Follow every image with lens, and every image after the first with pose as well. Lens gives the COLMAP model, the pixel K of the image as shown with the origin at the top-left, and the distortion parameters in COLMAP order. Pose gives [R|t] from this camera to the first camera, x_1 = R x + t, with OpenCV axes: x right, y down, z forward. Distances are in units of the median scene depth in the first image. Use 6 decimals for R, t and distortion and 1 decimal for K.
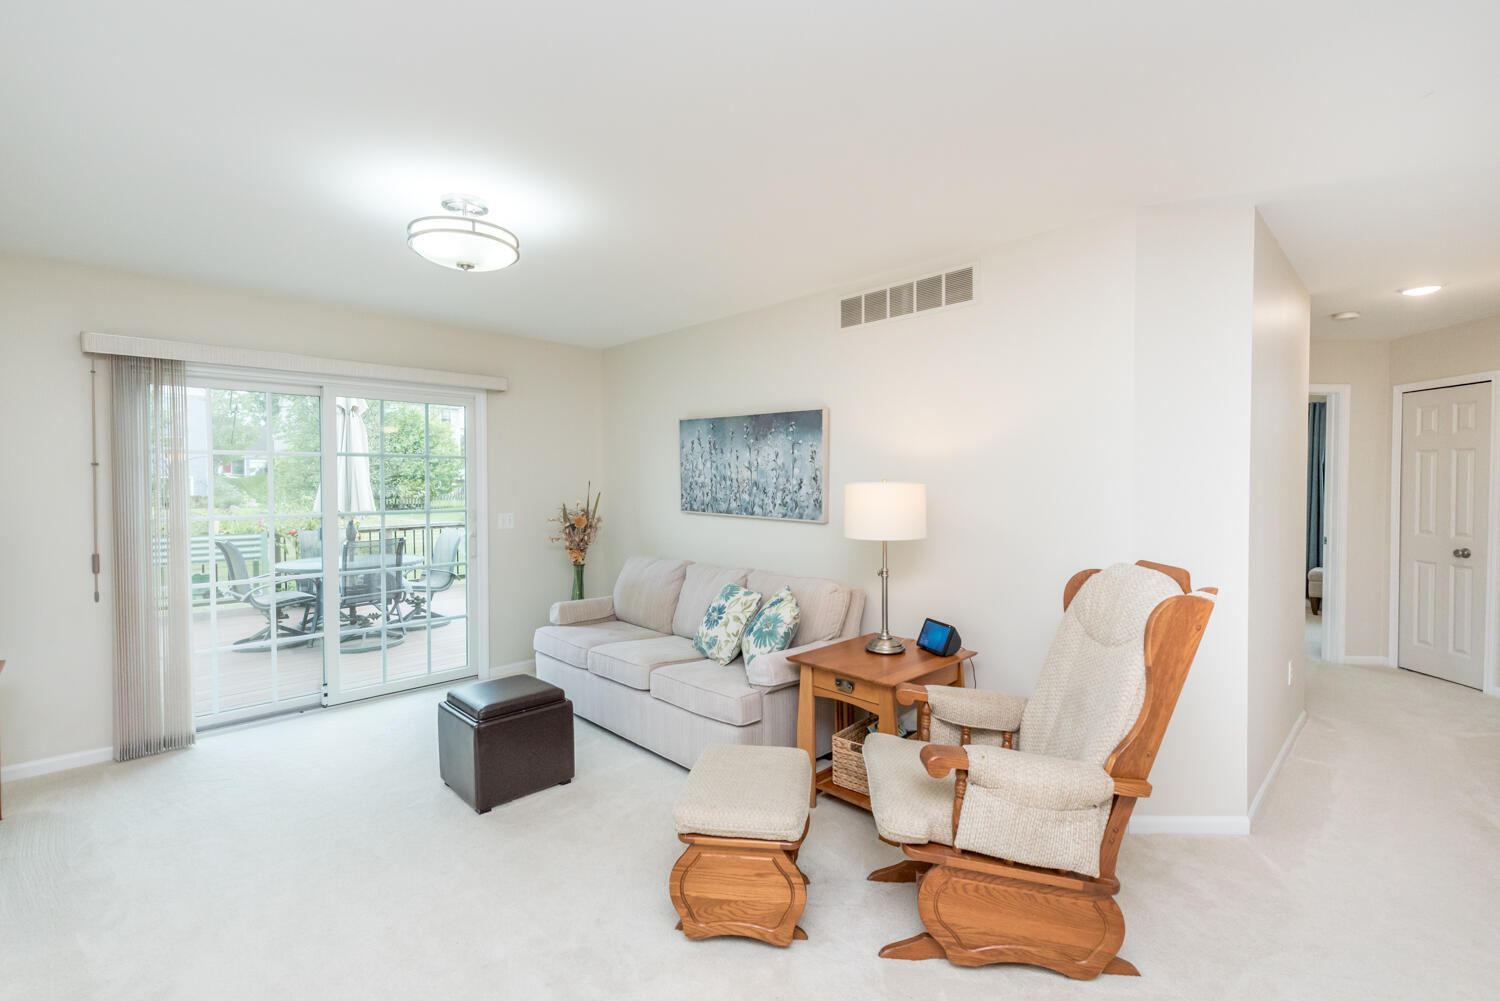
lens RADIAL K [[652.4, 0, 750.0], [0, 652.4, 500.5], [0, 0, 1]] dist [0.001508, 0.000125]
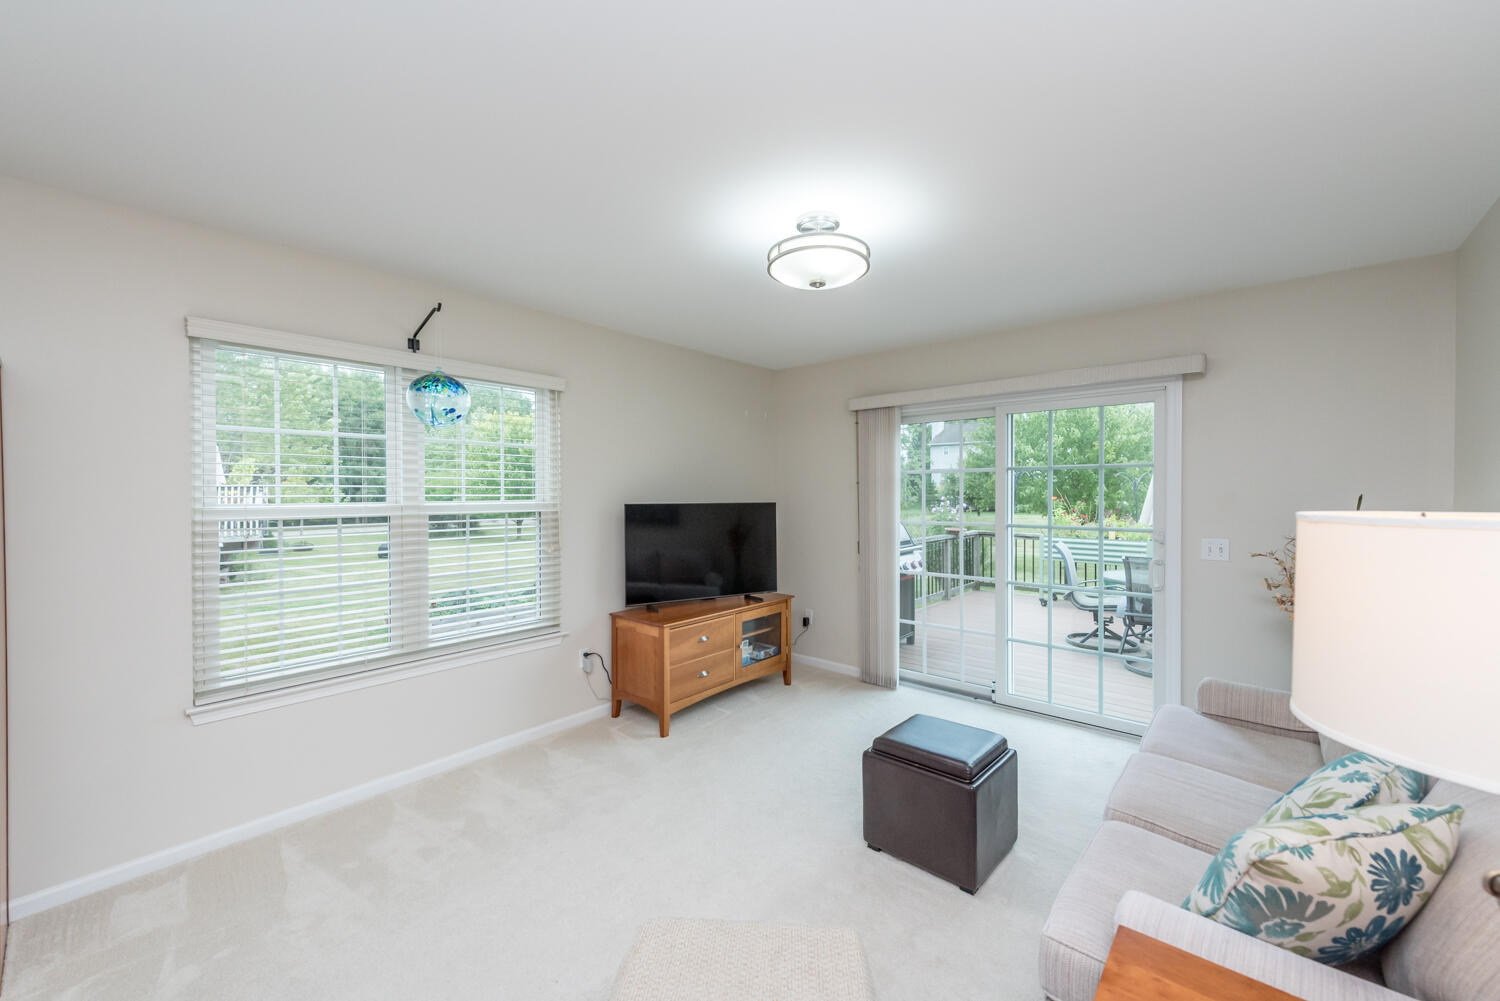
lens RADIAL K [[592.0, 0, 754.0], [0, 592.0, 498.6], [0, 0, 1]] dist [0.003656, -0.000010]
pose [[0.090391, 0.012087, -0.995833, 0.293397], [-0.028313, 0.999553, 0.009562, -0.020214], [0.995504, 0.027331, 0.090693, 0.518418]]
